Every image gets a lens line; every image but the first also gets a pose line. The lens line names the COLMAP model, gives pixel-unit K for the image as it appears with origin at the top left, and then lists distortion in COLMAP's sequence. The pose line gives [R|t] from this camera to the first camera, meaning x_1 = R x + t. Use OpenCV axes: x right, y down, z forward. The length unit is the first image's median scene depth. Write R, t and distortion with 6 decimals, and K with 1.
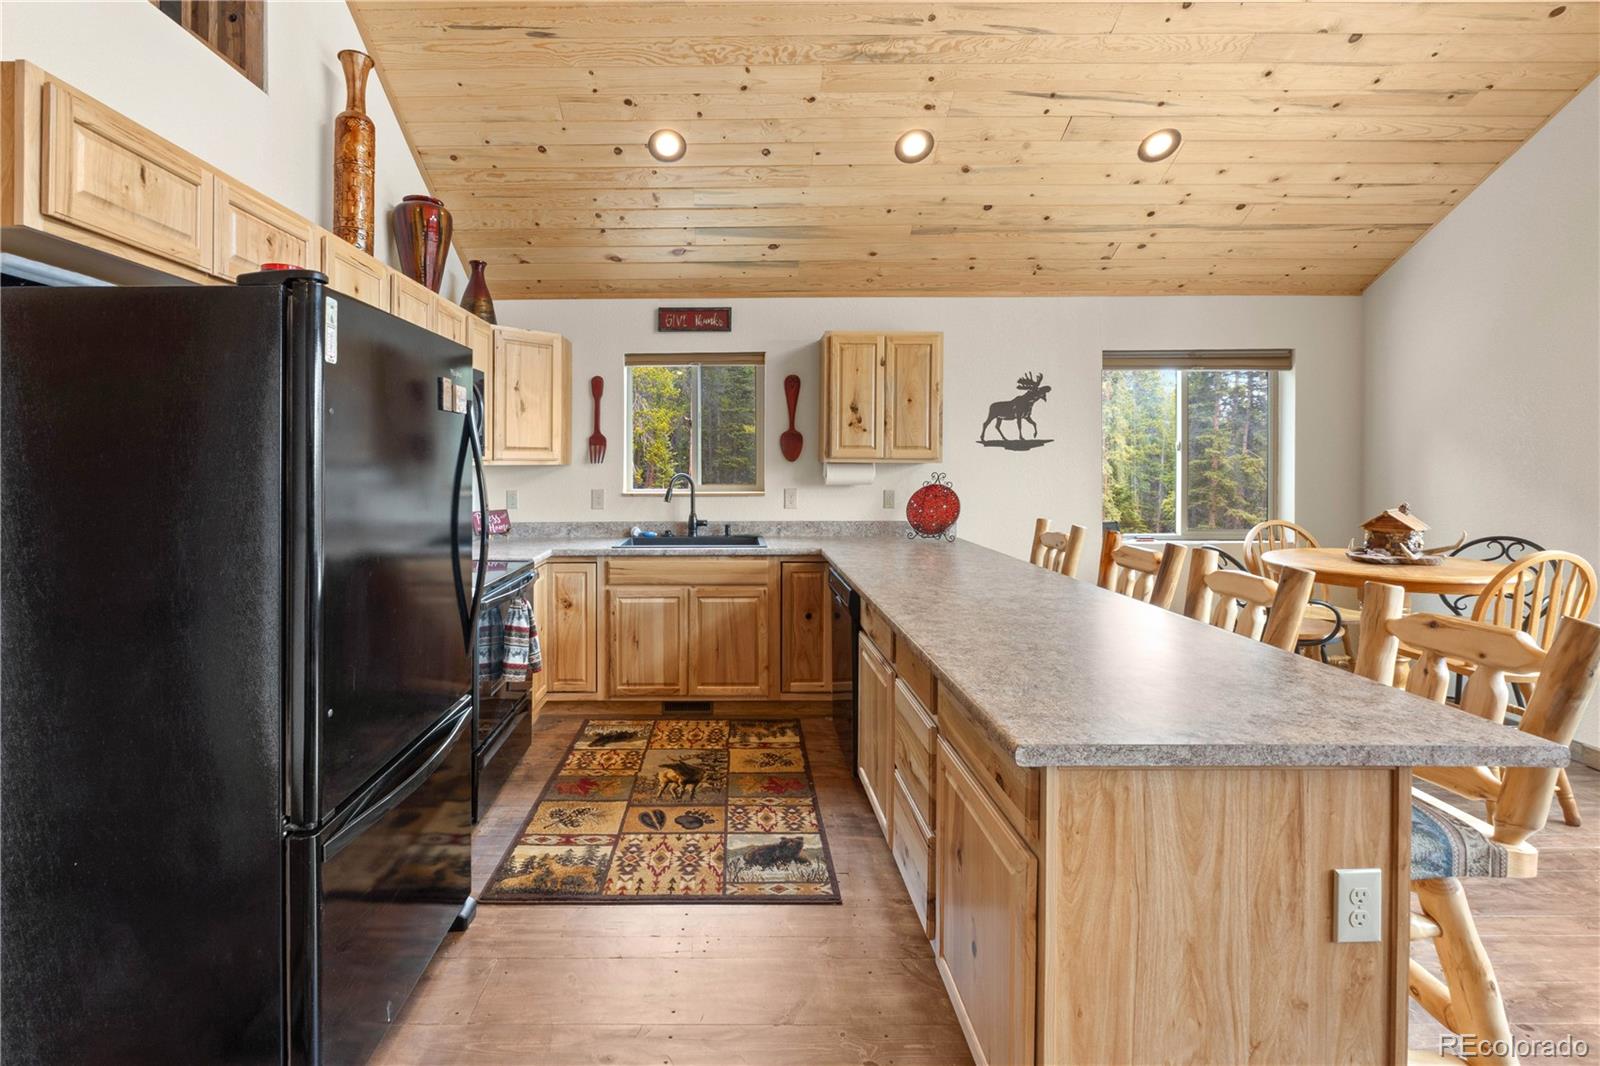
lens RADIAL K [[701.8, 0, 719.3], [0, 701.8, 466.9], [0, 0, 1]] dist [-0.008899, 0.000136]
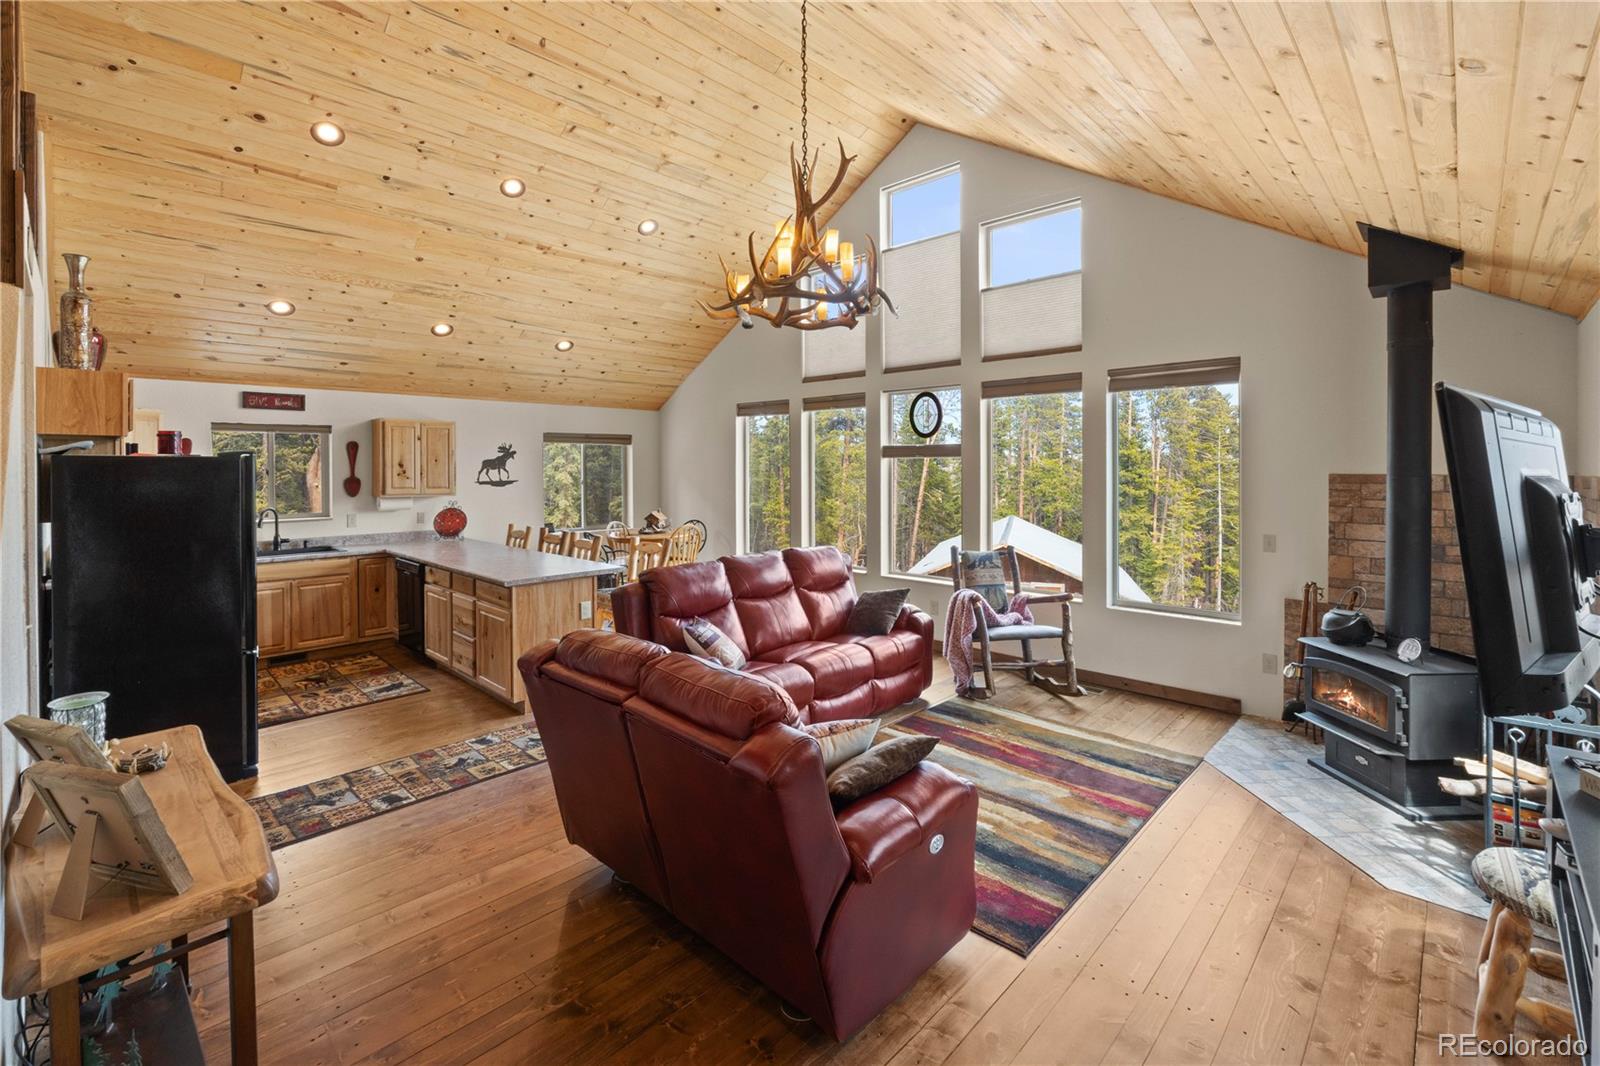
lens RADIAL K [[700.3, 0, 803.8], [0, 700.3, 477.2], [0, 0, 1]] dist [-0.000240, 0.000127]
pose [[0.680045, -0.011624, 0.733078, -0.407652], [0.007693, 0.999932, 0.008719, -0.065500], [-0.733130, -0.000290, 0.680089, -0.906179]]
